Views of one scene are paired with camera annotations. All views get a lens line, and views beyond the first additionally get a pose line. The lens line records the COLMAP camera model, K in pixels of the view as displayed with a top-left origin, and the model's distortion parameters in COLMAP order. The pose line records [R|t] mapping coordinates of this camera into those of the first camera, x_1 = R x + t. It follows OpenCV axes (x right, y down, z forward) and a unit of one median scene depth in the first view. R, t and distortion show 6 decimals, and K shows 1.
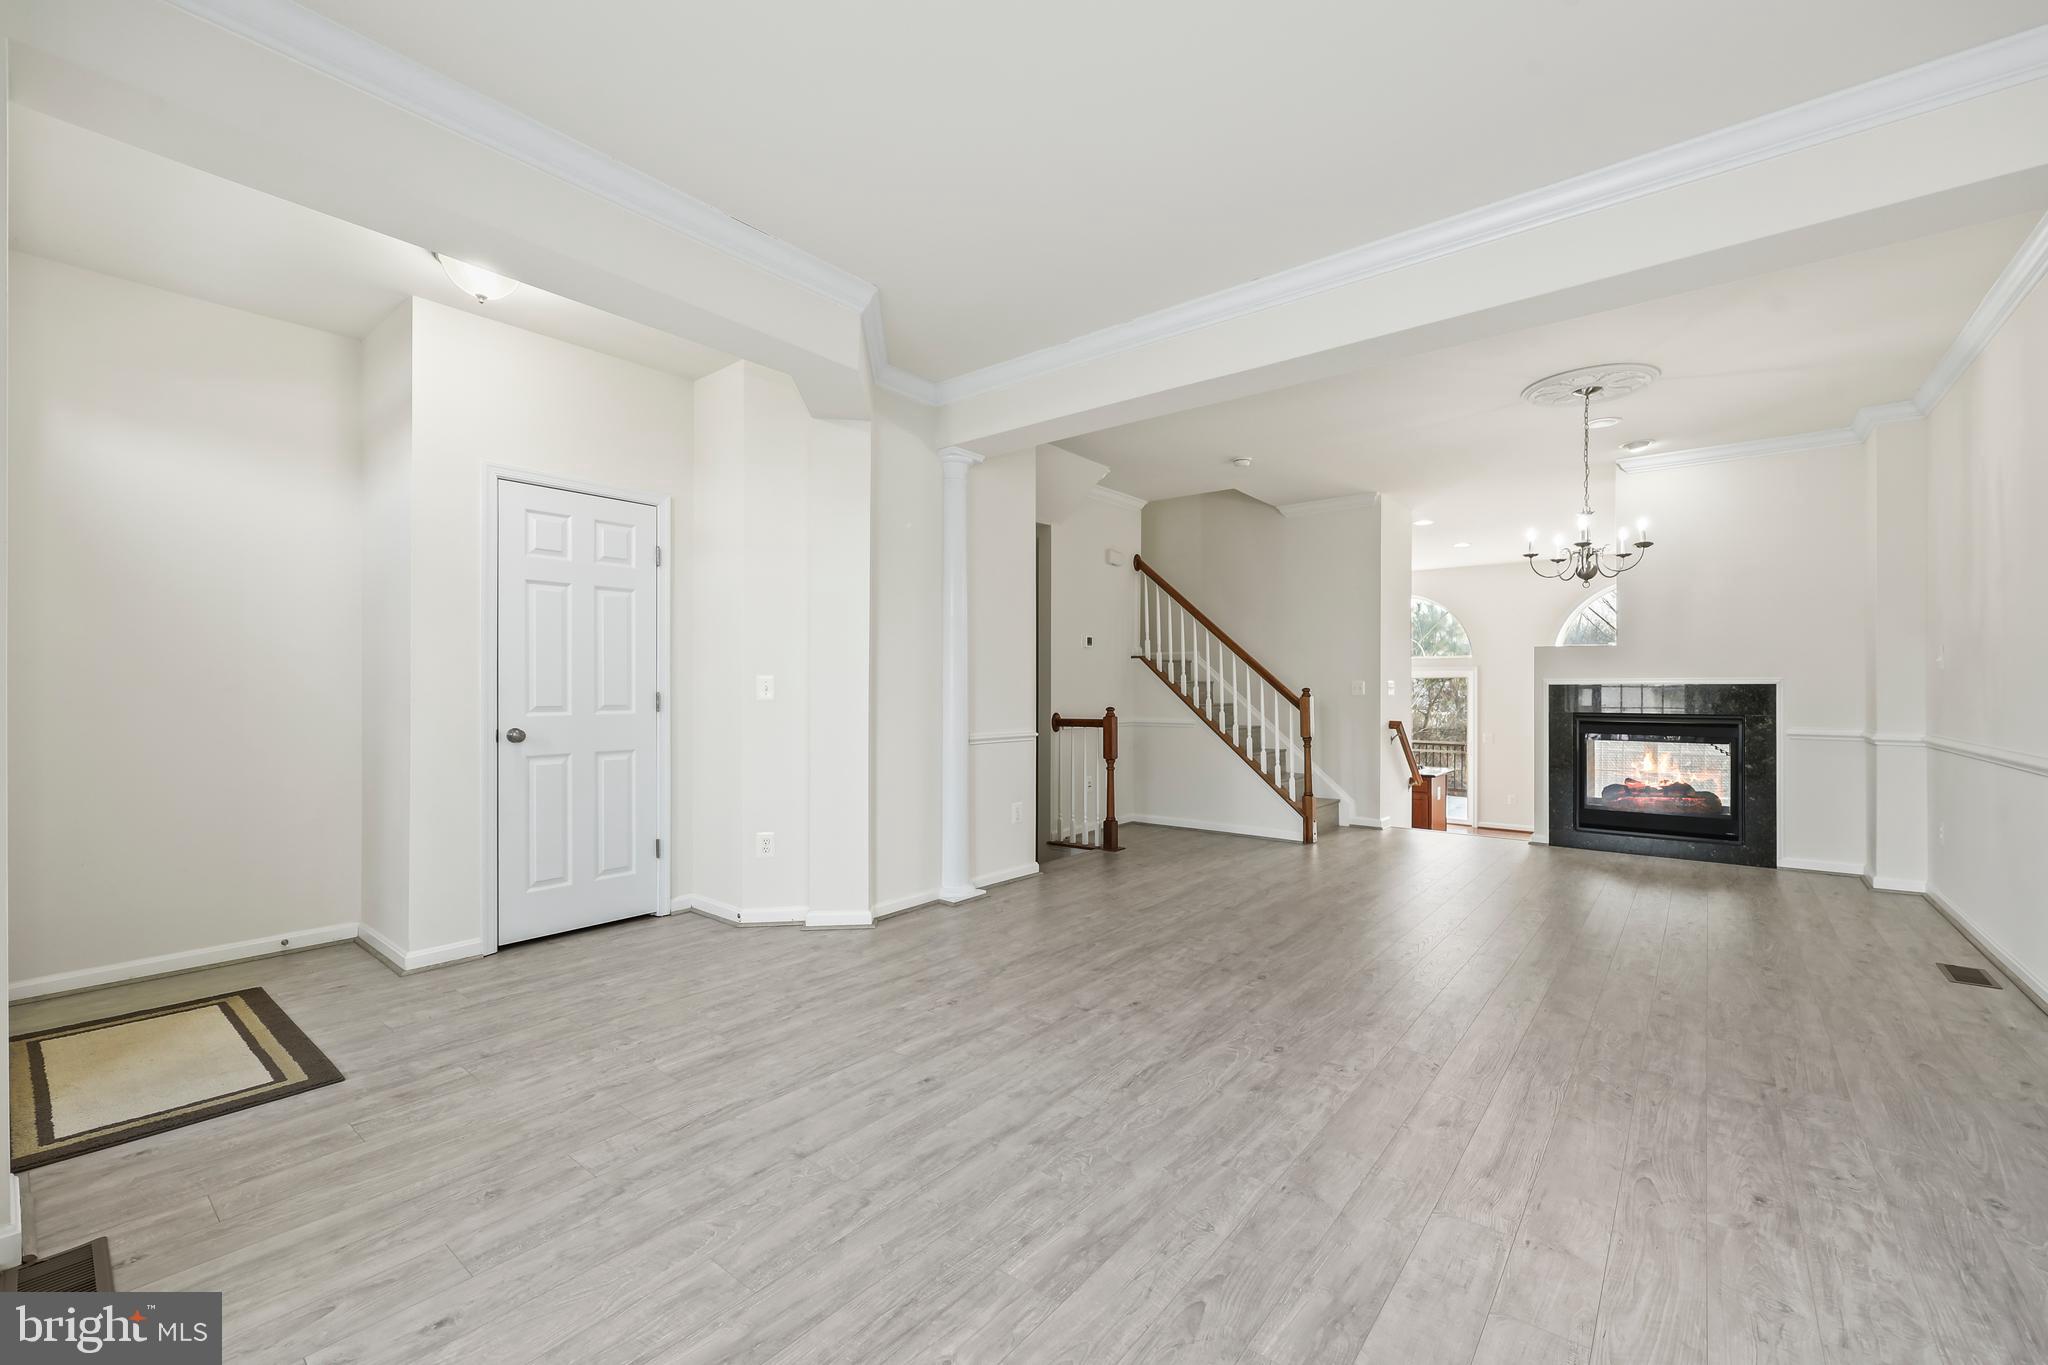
lens RADIAL K [[841.7, 0, 1036.2], [0, 841.7, 670.5], [0, 0, 1]] dist [0.002682, -0.000545]
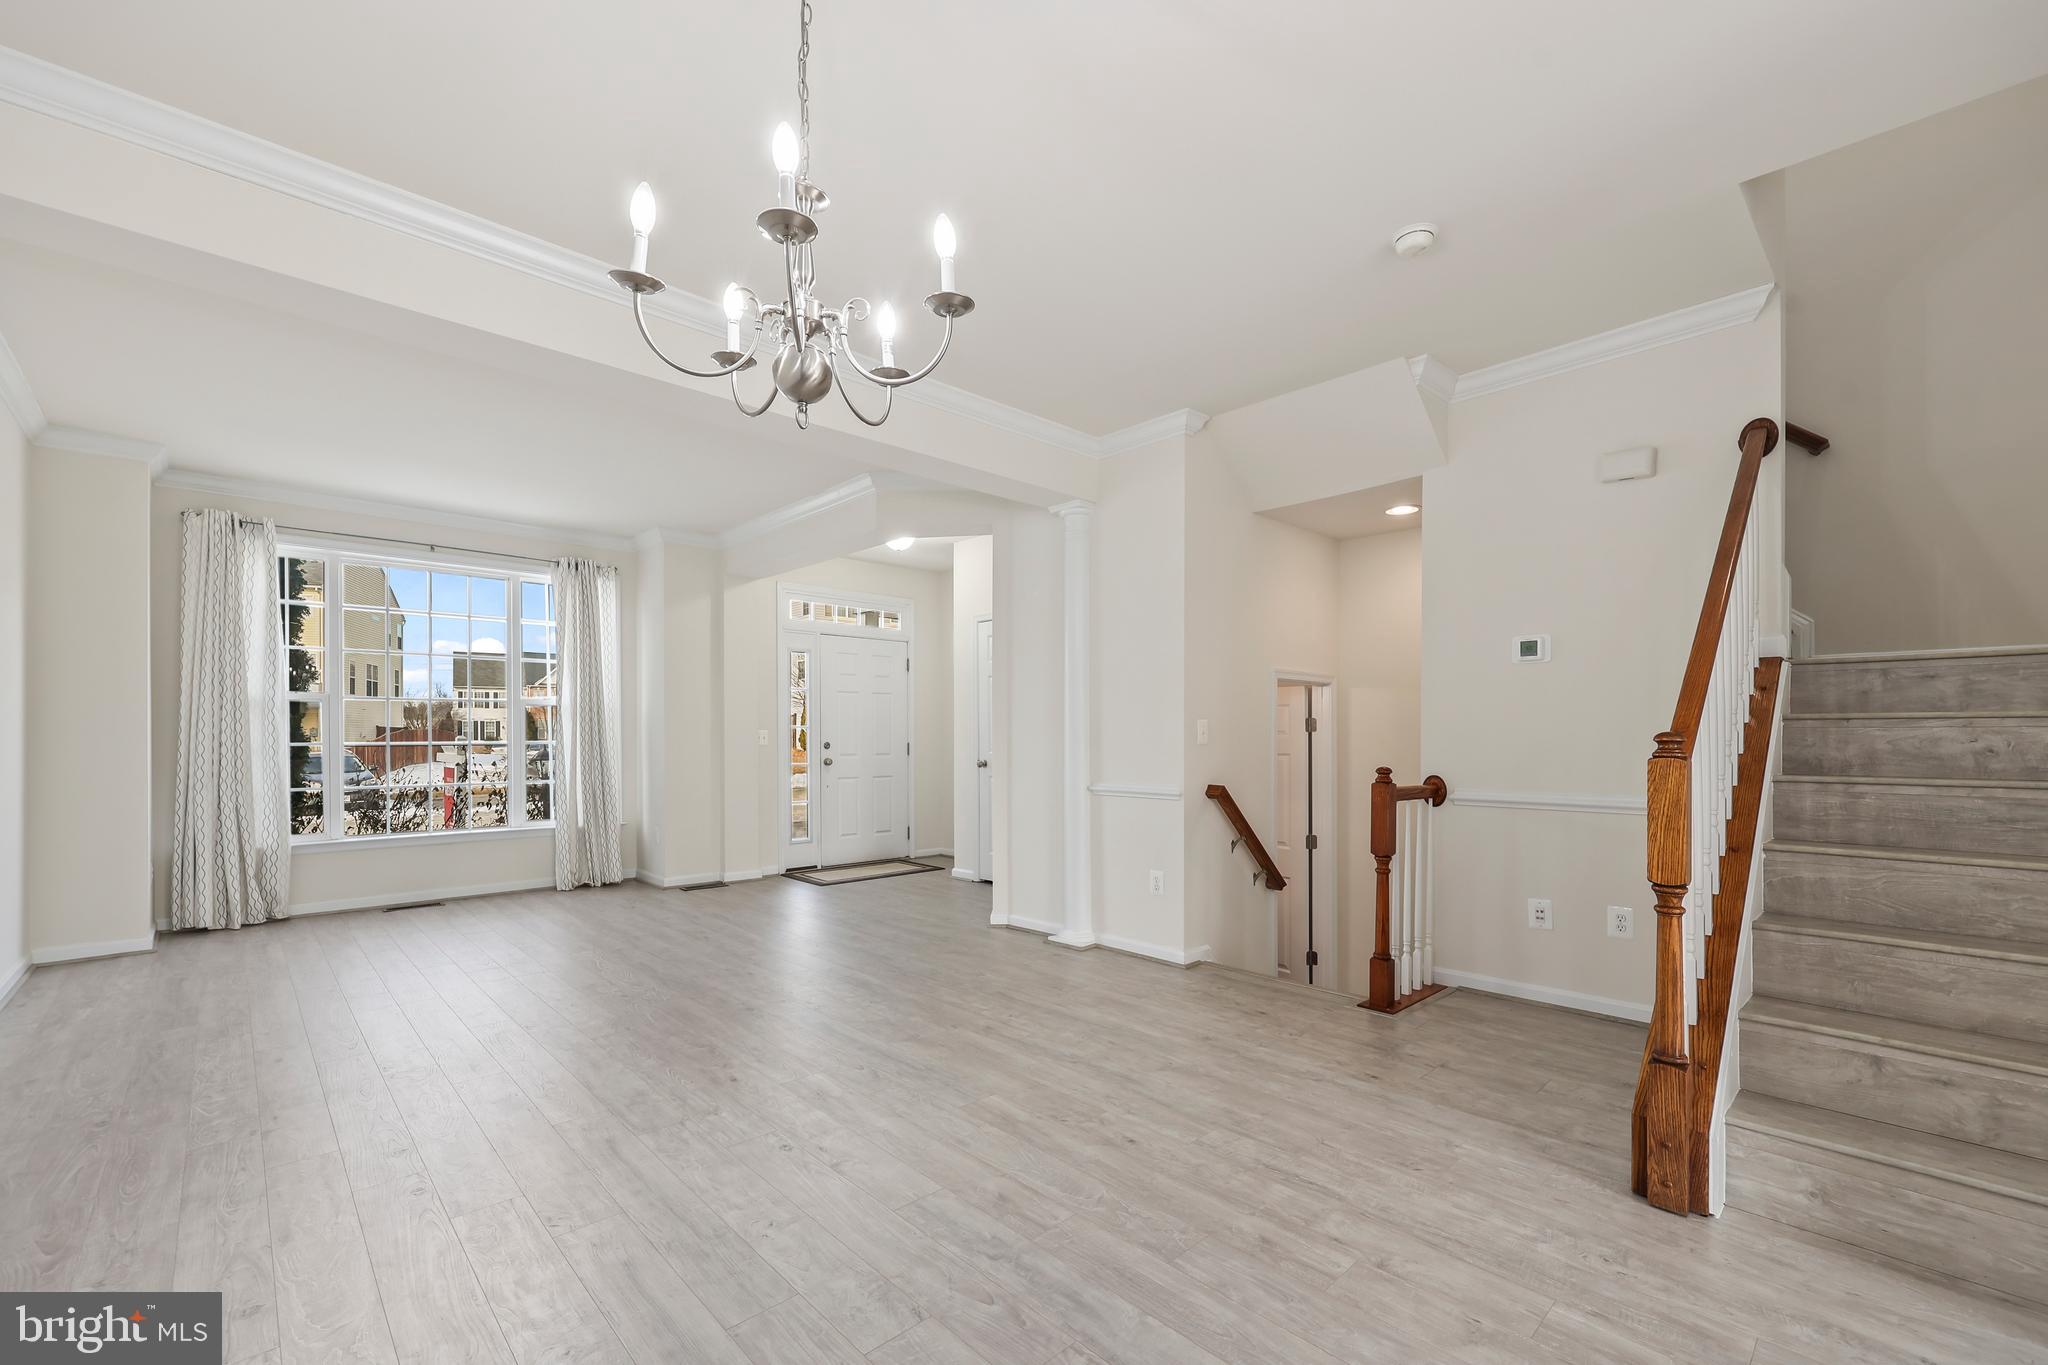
lens RADIAL K [[841.7, 0, 1023.9], [0, 841.7, 739.9], [0, 0, 1]] dist [0.002682, -0.000545]
pose [[-0.139944, 0.004247, -0.990150, 1.412729], [0.026404, 0.999651, 0.000556, 0.034254], [0.989807, -0.026066, -0.140008, 1.662687]]
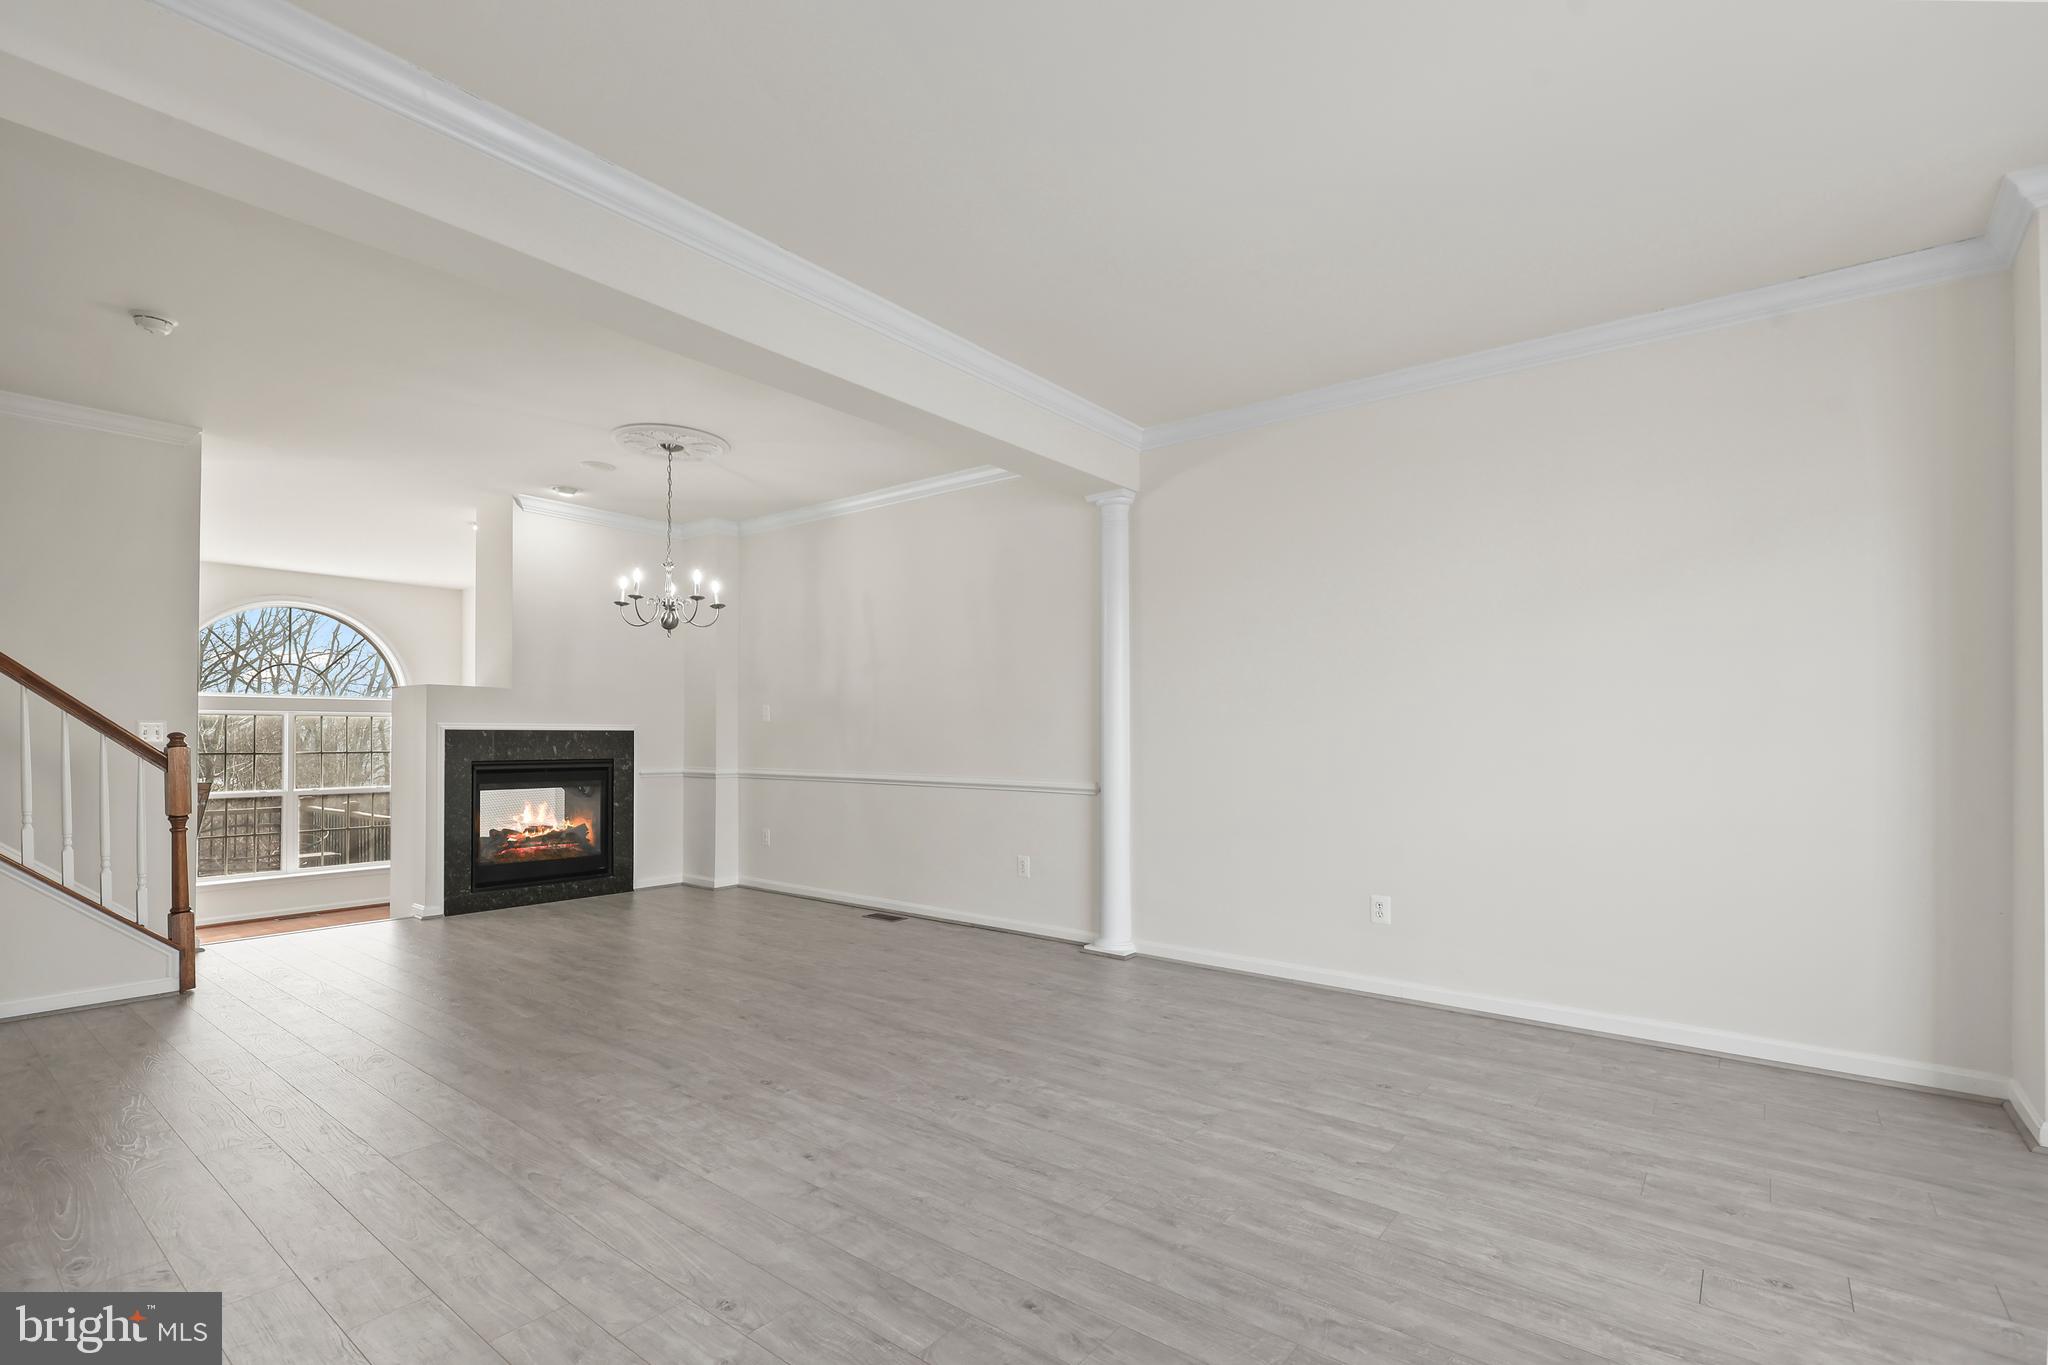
lens RADIAL K [[934.0, 0, 1034.4], [0, 934.0, 753.2], [0, 0, 1]] dist [0.001976, 0.000905]
pose [[-0.013818, -0.017116, 0.999758, -0.729343], [-0.025436, 0.999536, 0.016761, 0.016243], [-0.999581, -0.025199, -0.014247, 0.835428]]
